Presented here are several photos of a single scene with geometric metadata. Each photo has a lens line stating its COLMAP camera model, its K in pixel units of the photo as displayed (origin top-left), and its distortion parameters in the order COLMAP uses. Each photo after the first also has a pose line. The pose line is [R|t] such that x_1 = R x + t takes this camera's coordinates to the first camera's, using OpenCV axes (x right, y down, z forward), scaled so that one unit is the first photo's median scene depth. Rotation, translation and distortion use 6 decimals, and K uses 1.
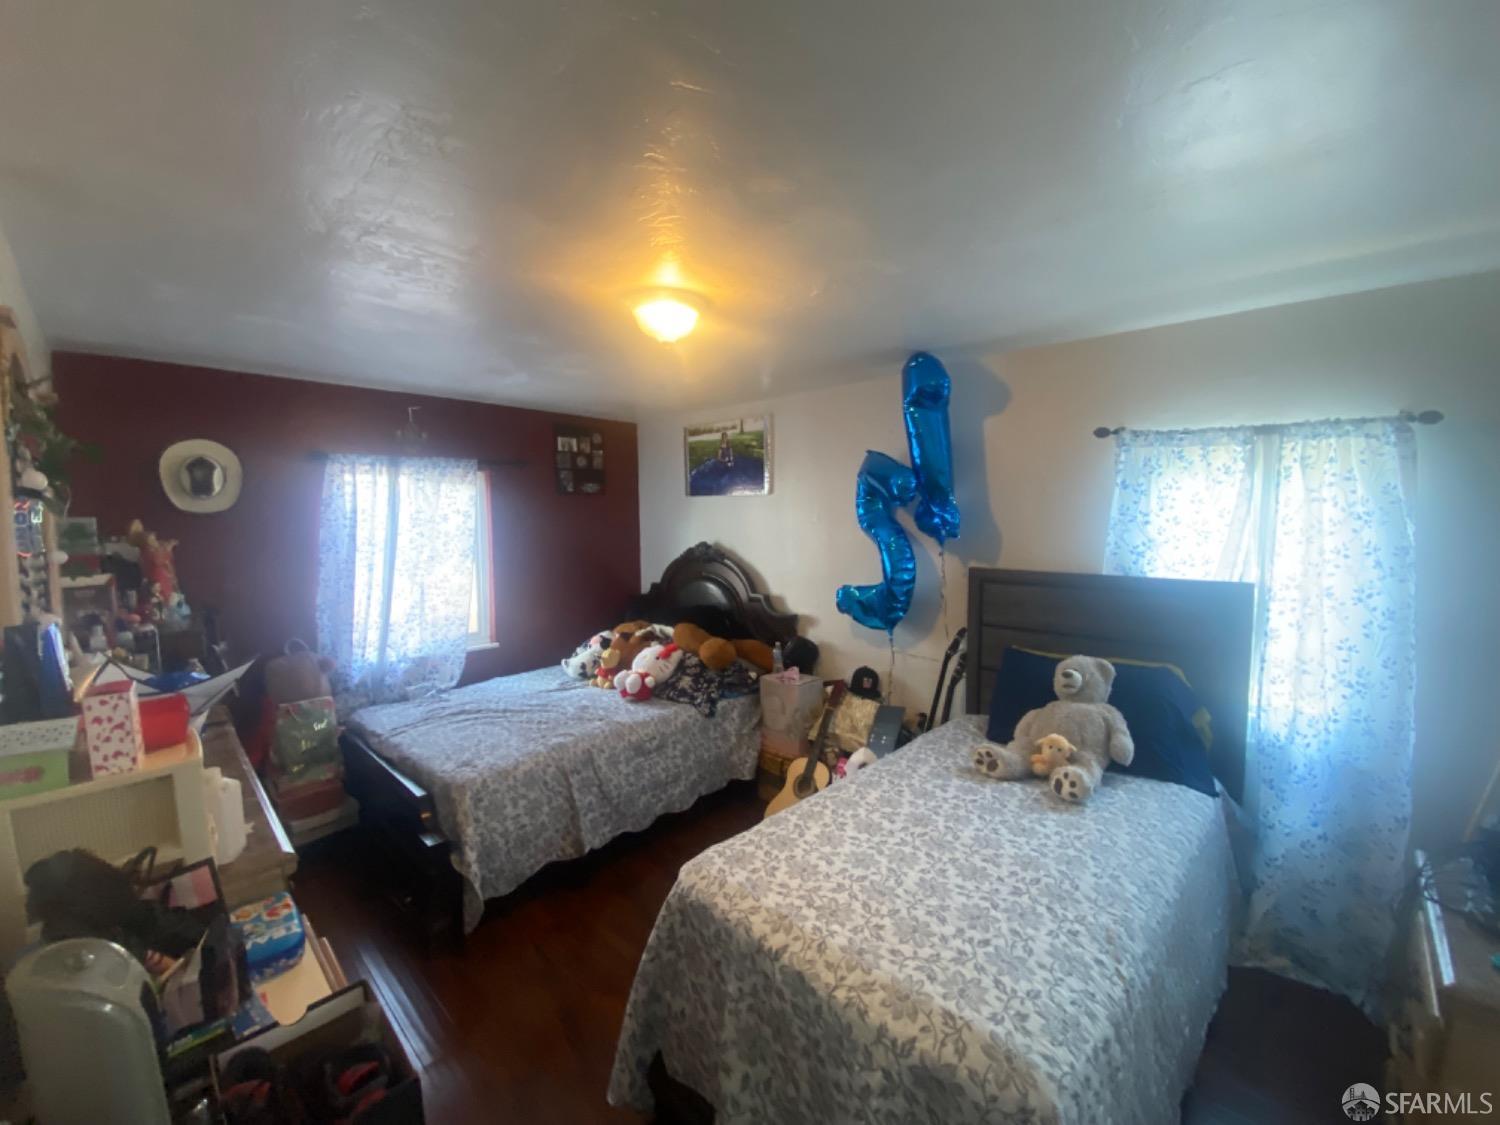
lens RADIAL K [[609.3, 0, 743.8], [0, 609.3, 557.3], [0, 0, 1]] dist [0.022302, -0.021487]
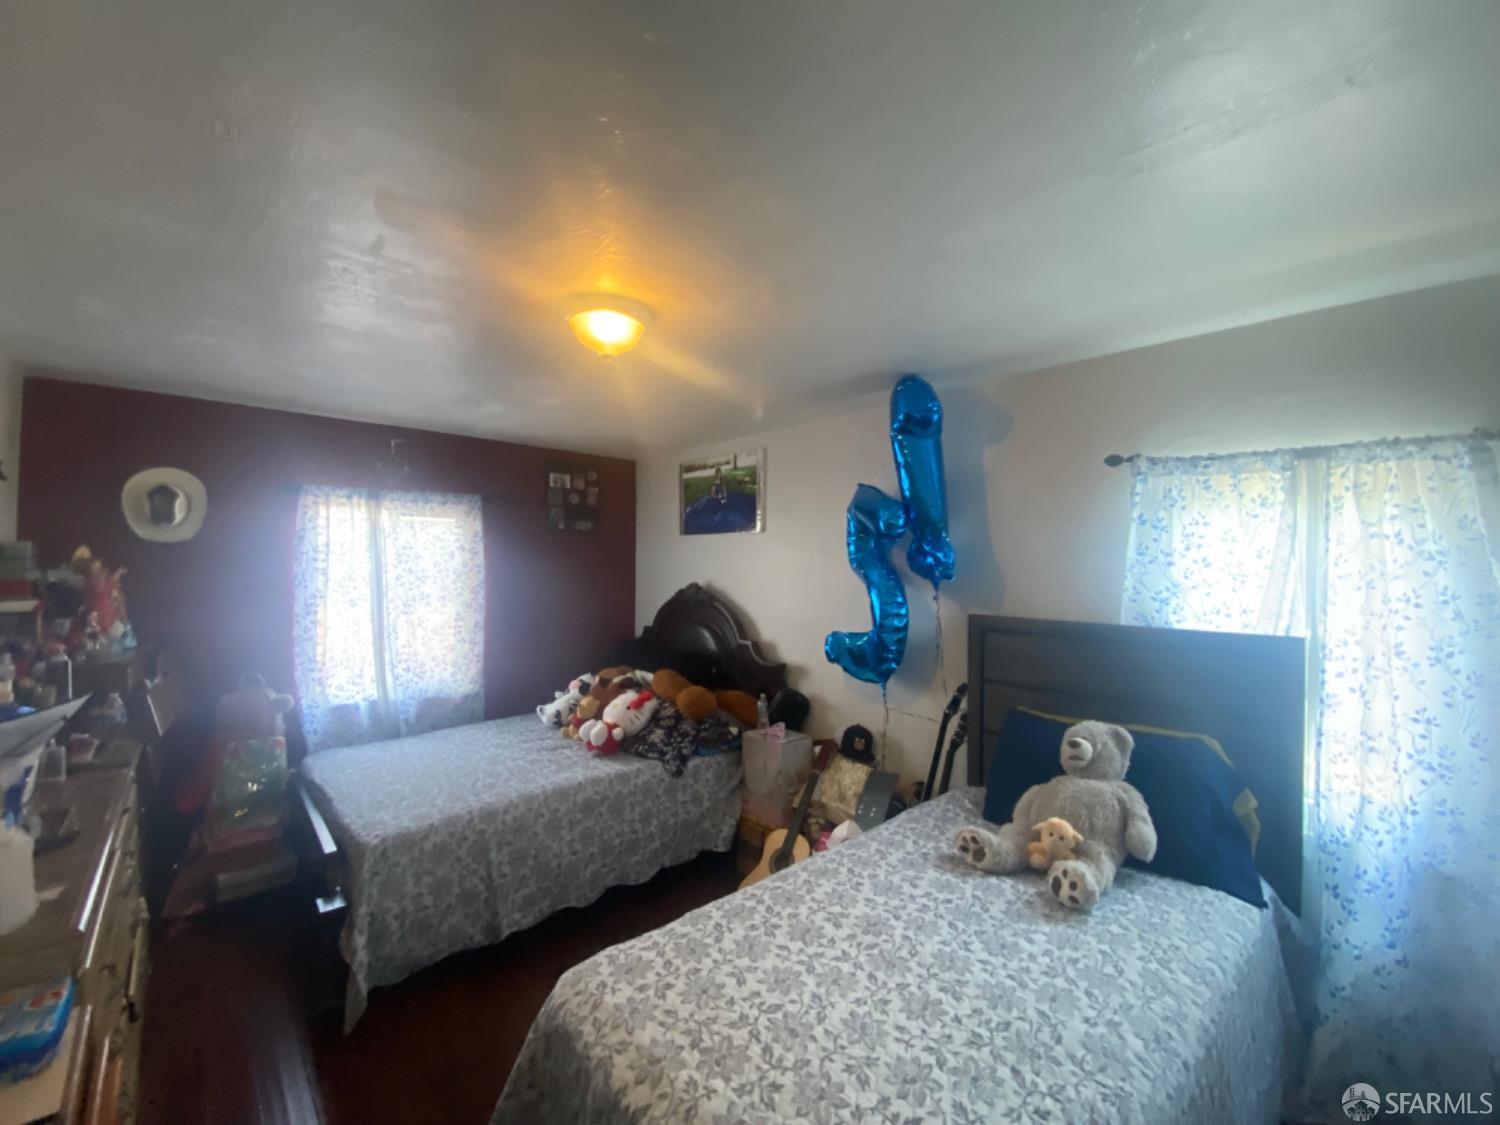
lens RADIAL K [[609.3, 0, 743.8], [0, 609.3, 557.3], [0, 0, 1]] dist [0.022302, -0.021487]
pose [[0.997758, 0.014444, -0.065343, 0.134580], [-0.019583, 0.996705, -0.078707, 0.013872], [0.063991, 0.079810, 0.994754, 0.126538]]
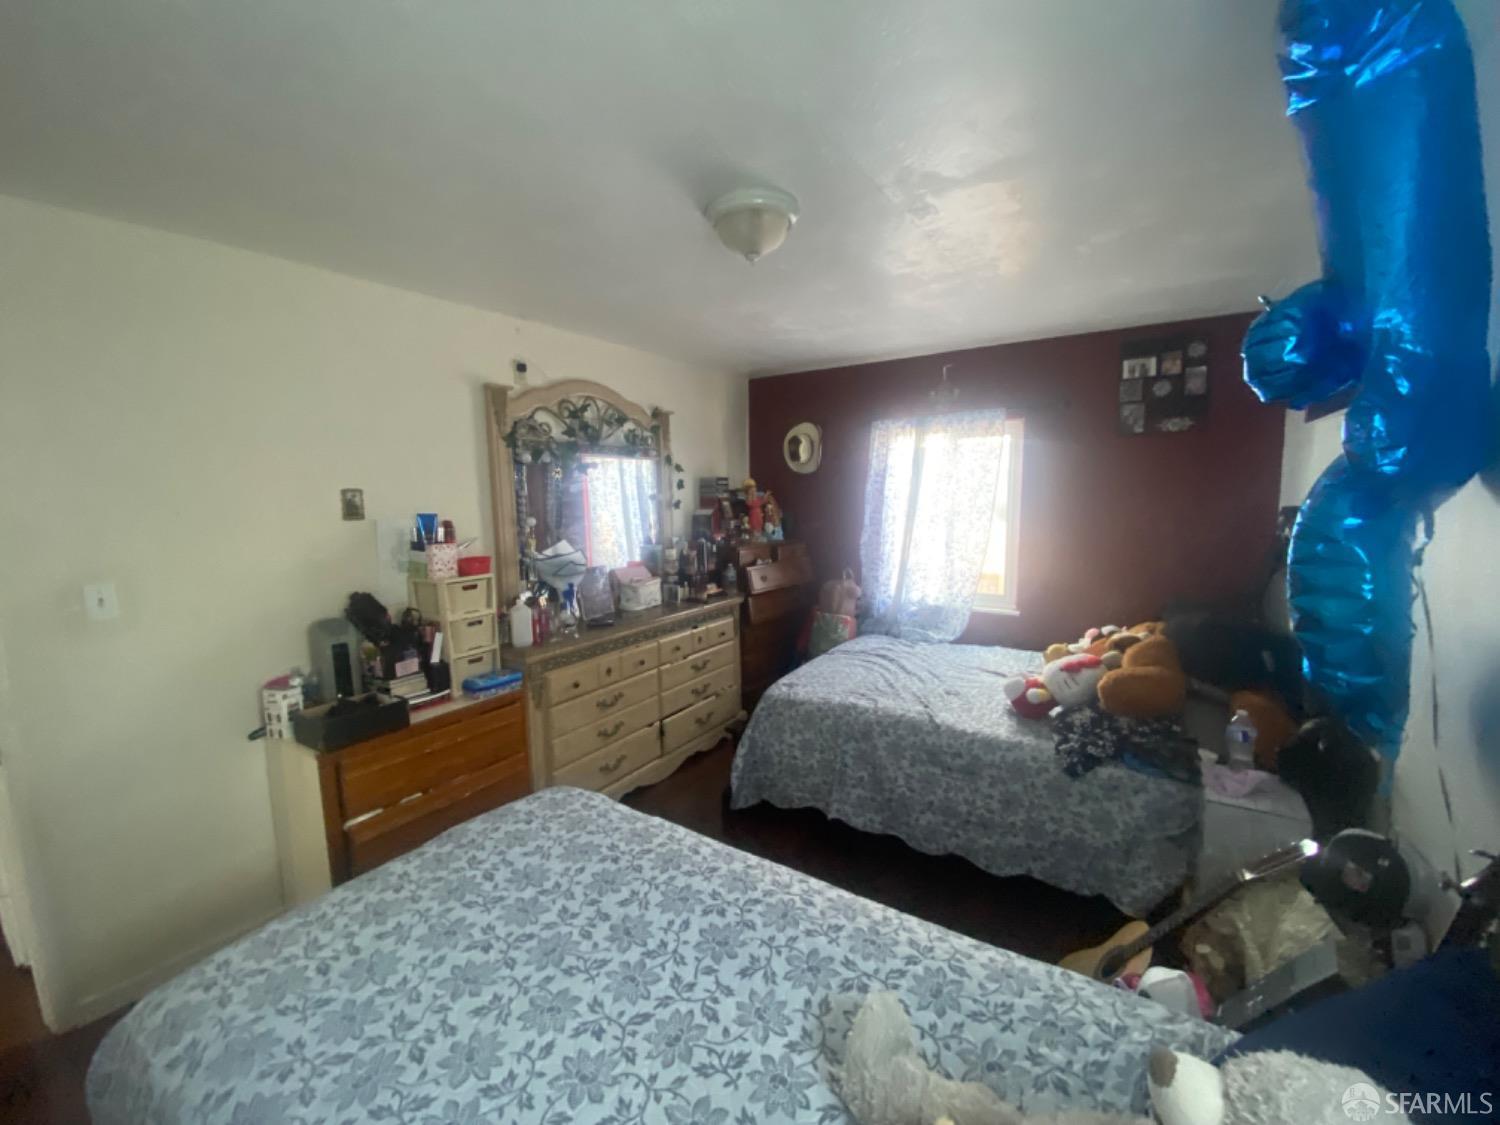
lens RADIAL K [[609.3, 0, 743.8], [0, 609.3, 557.3], [0, 0, 1]] dist [0.022302, -0.021487]
pose [[0.187247, 0.110205, -0.976111, 0.721091], [-0.052671, 0.993384, 0.102051, -0.020080], [0.980900, 0.032304, 0.191812, 0.802881]]
